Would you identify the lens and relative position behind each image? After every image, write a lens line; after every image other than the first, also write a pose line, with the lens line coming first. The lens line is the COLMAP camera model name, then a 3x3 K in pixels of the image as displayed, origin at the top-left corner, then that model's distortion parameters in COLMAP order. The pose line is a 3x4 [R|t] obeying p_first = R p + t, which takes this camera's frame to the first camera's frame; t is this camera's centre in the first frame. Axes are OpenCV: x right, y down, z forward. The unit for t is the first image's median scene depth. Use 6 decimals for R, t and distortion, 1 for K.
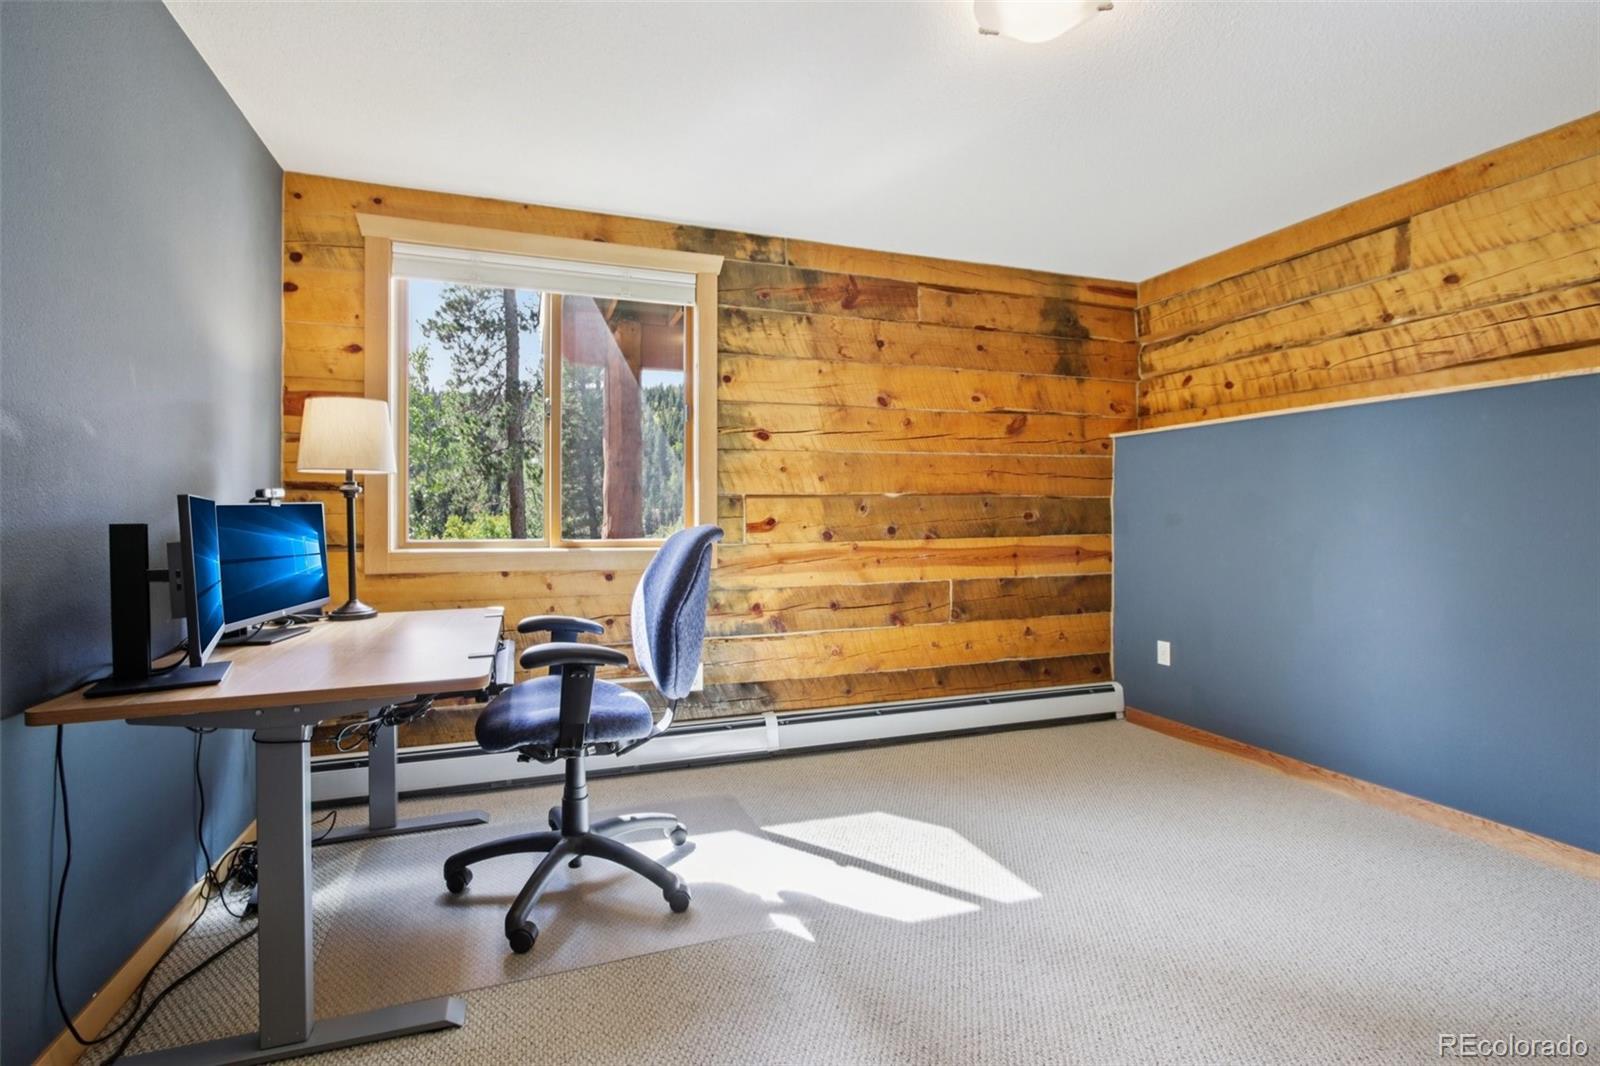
lens RADIAL K [[737.9, 0, 786.9], [0, 737.9, 519.8], [0, 0, 1]] dist [-0.017207, 0.001910]
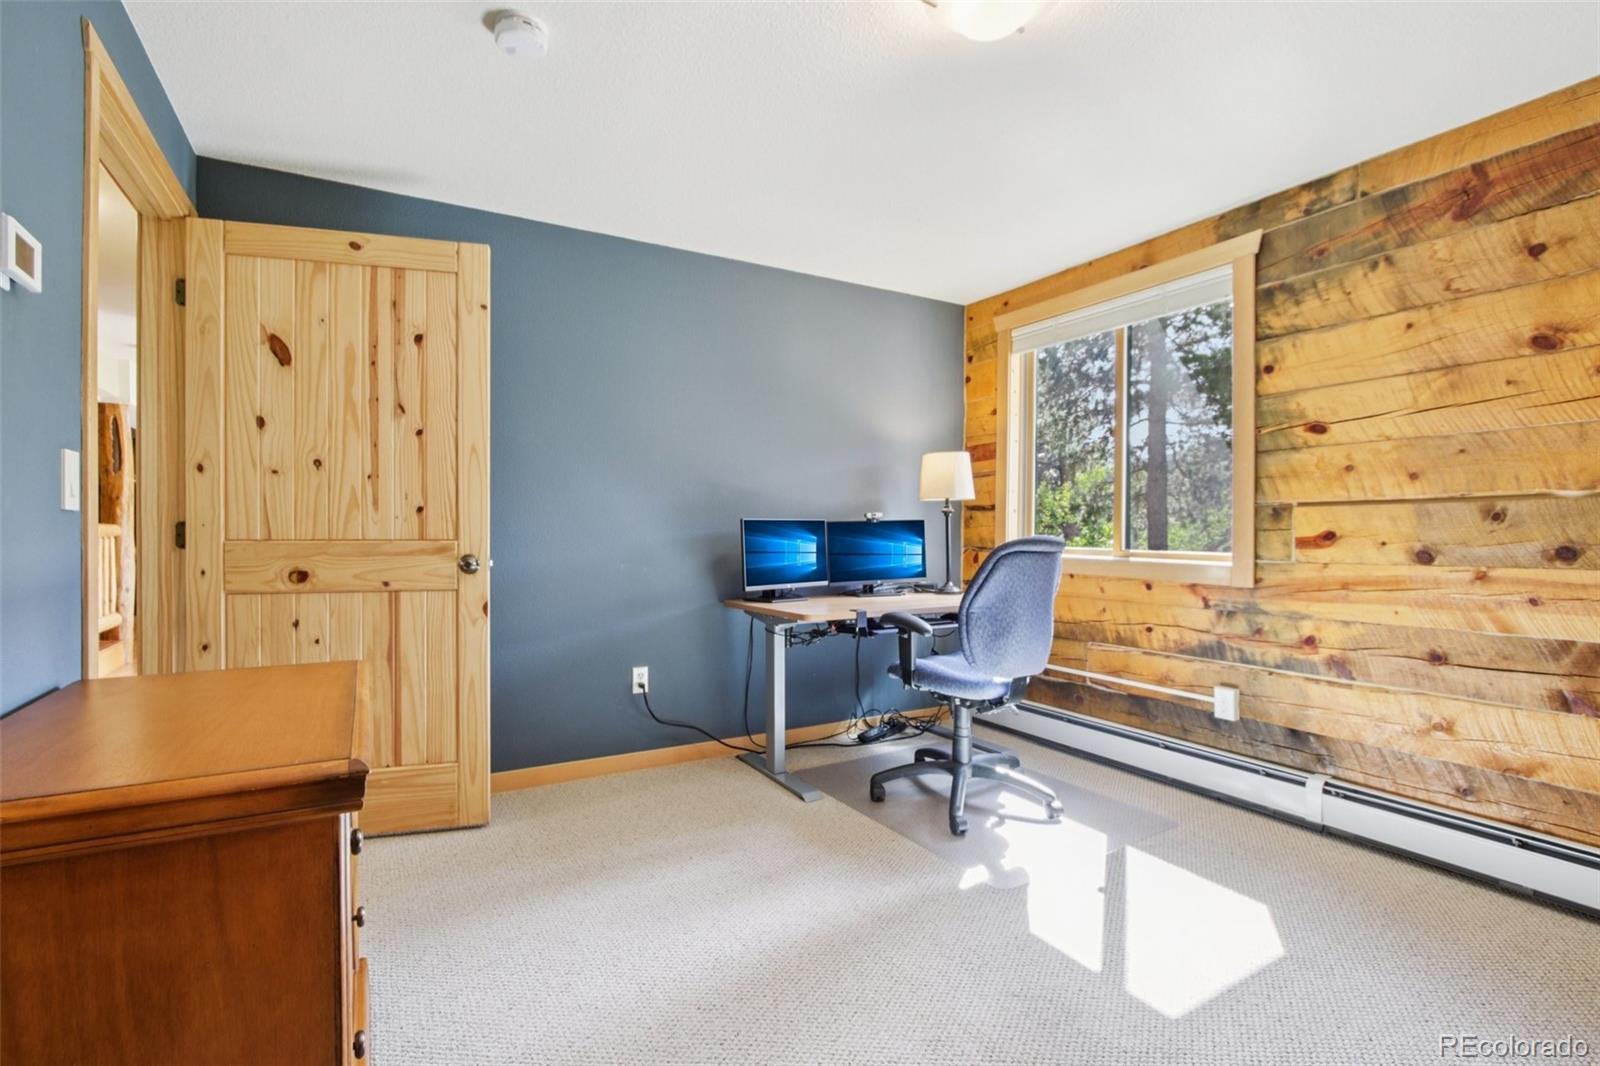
lens RADIAL K [[737.9, 0, 789.2], [0, 737.9, 535.4], [0, 0, 1]] dist [-0.017207, 0.001910]
pose [[0.177208, 0.010944, -0.984113, 0.651376], [-0.005494, 0.999934, 0.010131, -0.002489], [0.984158, 0.003611, 0.177256, 0.293263]]
